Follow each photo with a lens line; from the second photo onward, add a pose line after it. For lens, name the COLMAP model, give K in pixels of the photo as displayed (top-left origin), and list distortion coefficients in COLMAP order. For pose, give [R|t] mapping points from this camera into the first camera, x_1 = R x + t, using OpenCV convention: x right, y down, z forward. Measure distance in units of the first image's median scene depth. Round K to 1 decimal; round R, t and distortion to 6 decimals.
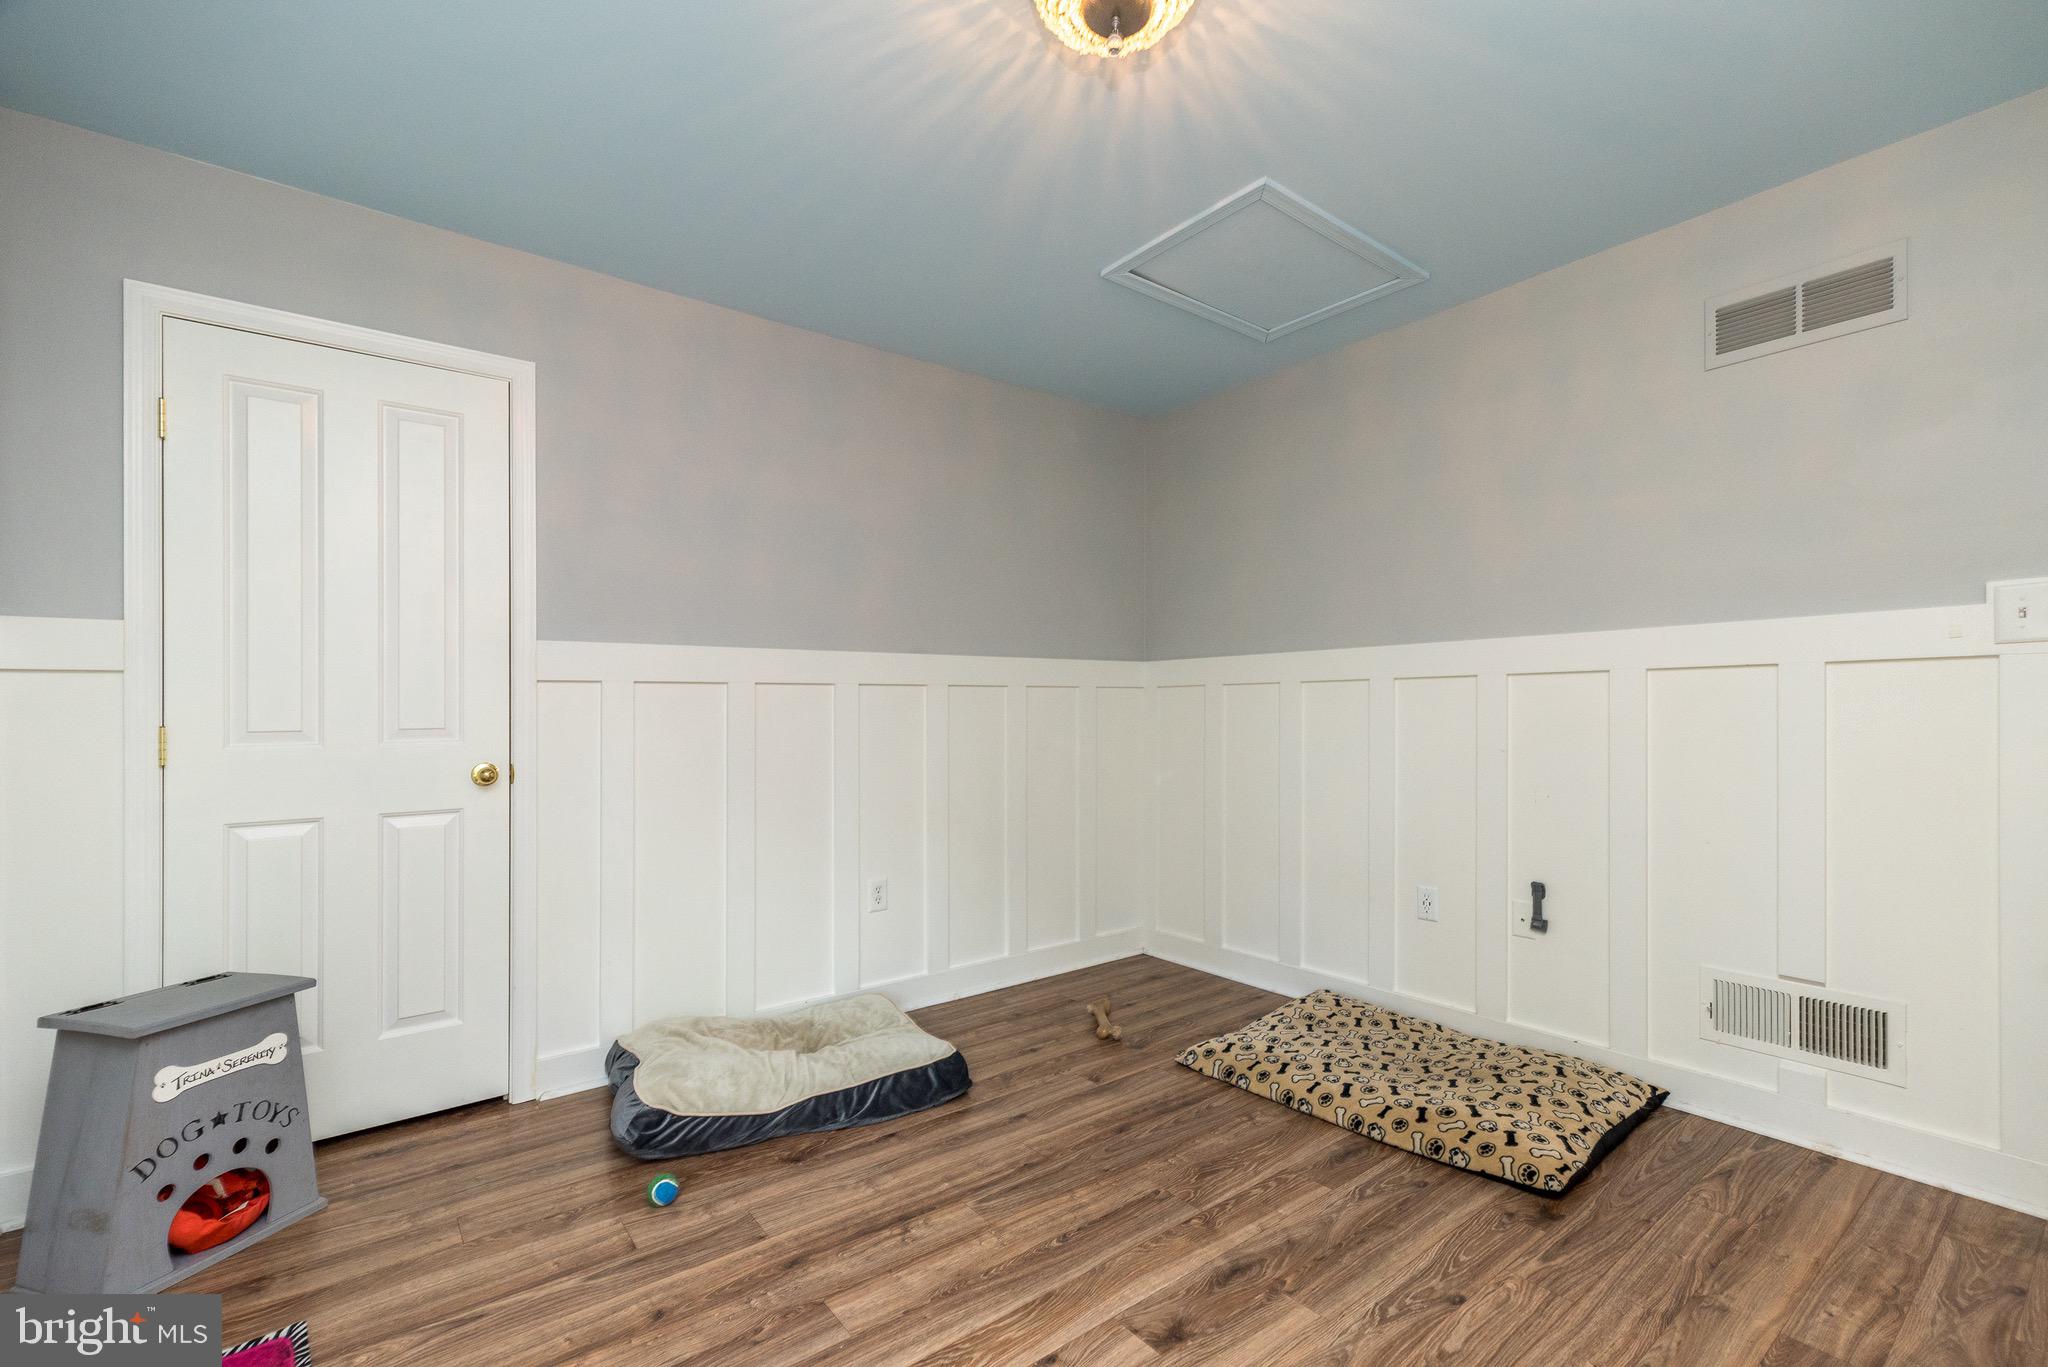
lens RADIAL K [[896.4, 0, 1024.0], [0, 896.4, 693.7], [0, 0, 1]] dist [0.004274, 0.001611]
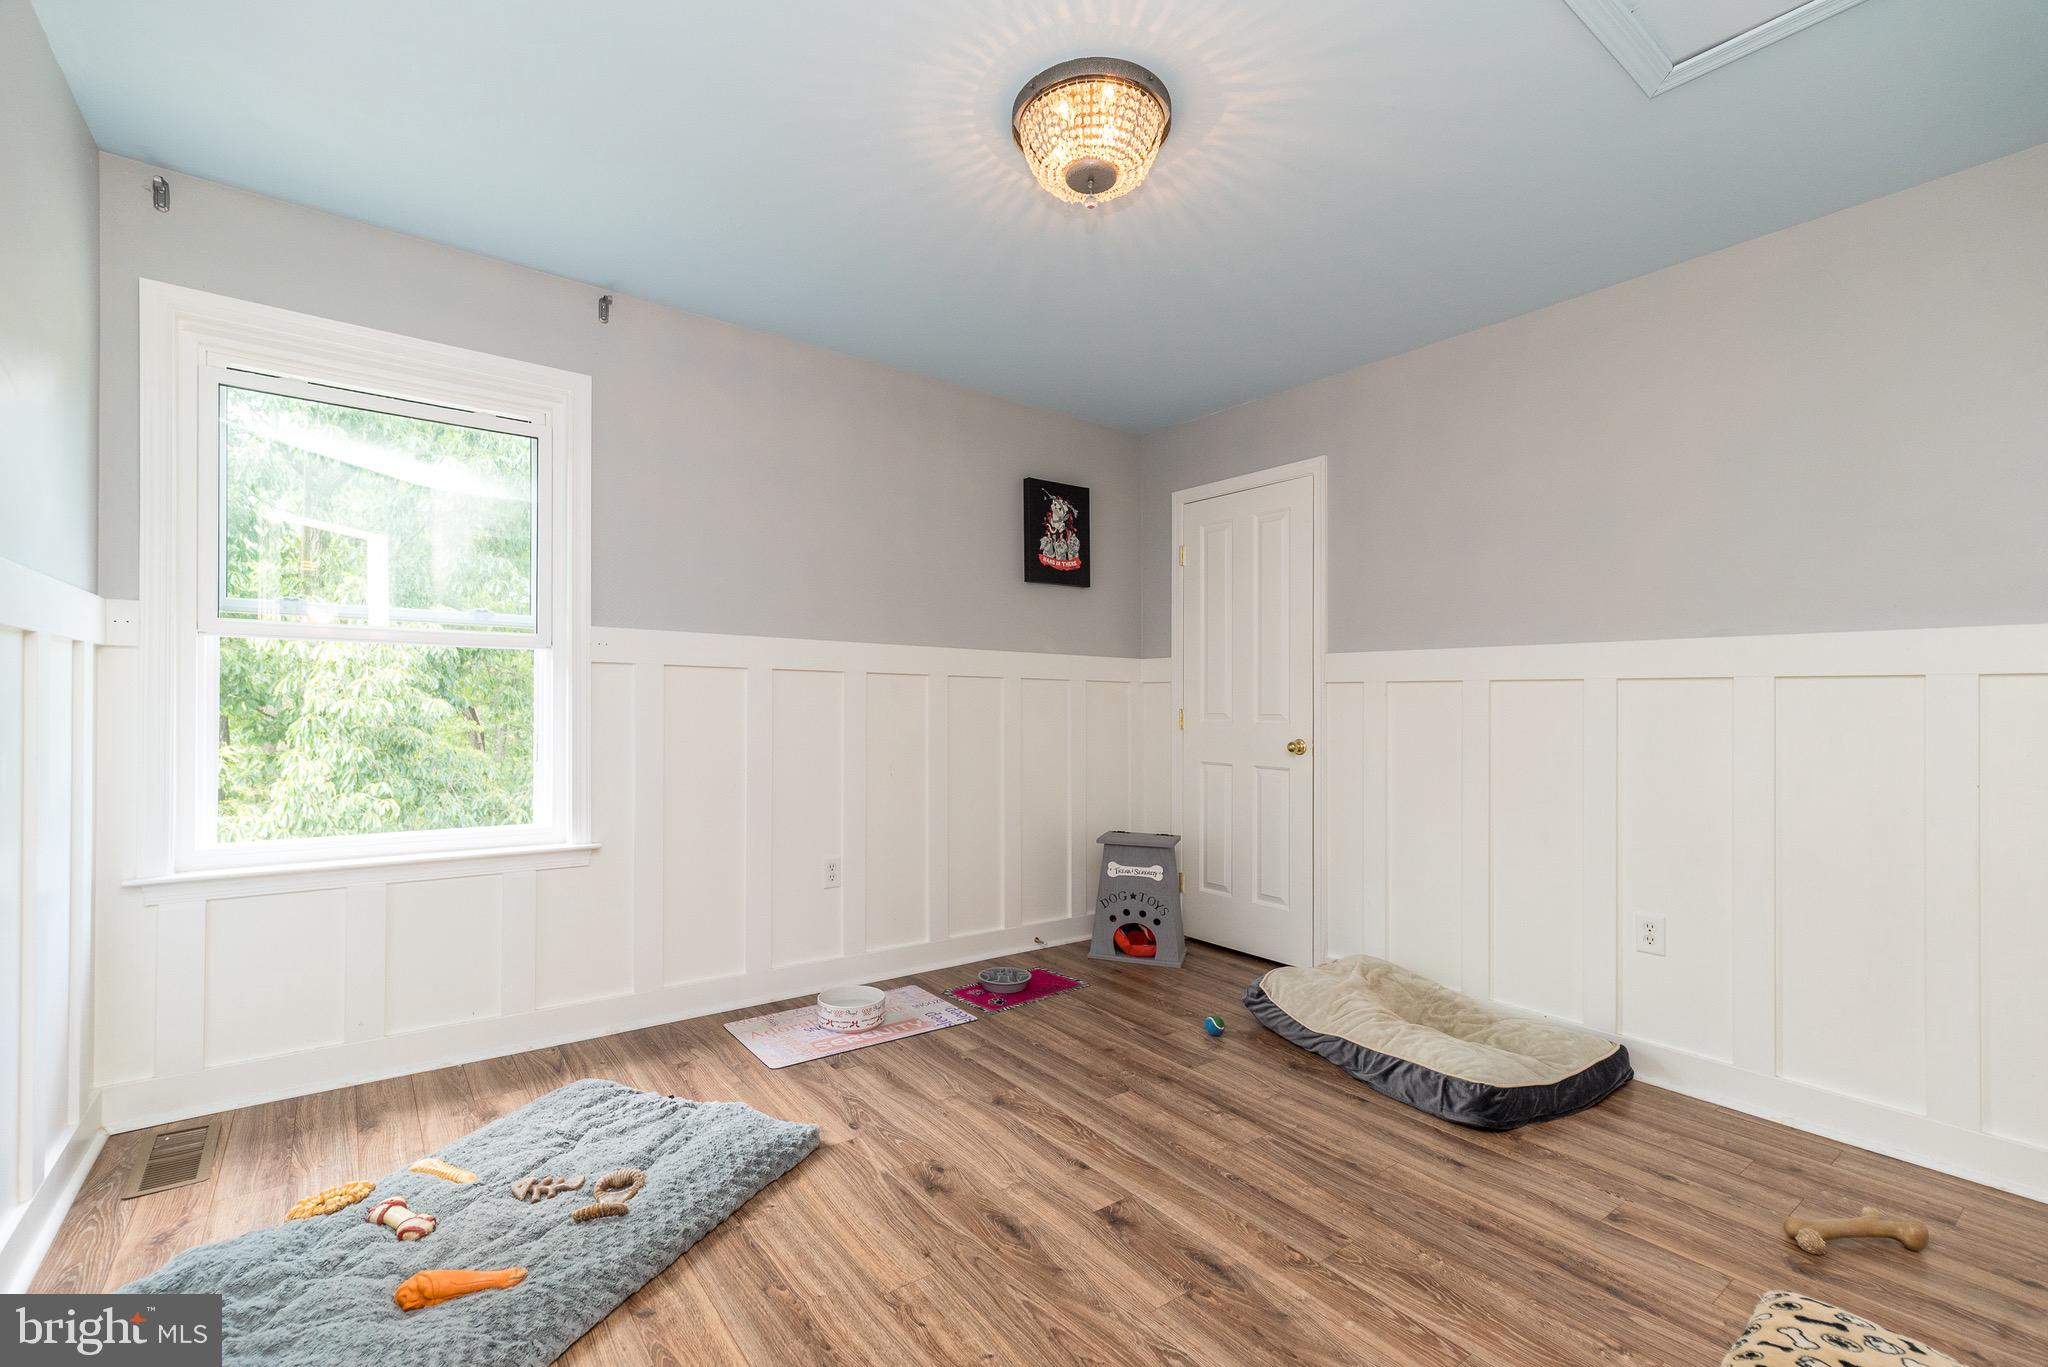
lens RADIAL K [[896.4, 0, 1024.4], [0, 896.4, 689.7], [0, 0, 1]] dist [0.004274, 0.001611]
pose [[-0.014634, -0.010818, -0.999834, 1.121939], [0.000413, 0.999941, -0.010826, 0.014523], [0.999893, -0.000571, -0.014628, 0.729921]]
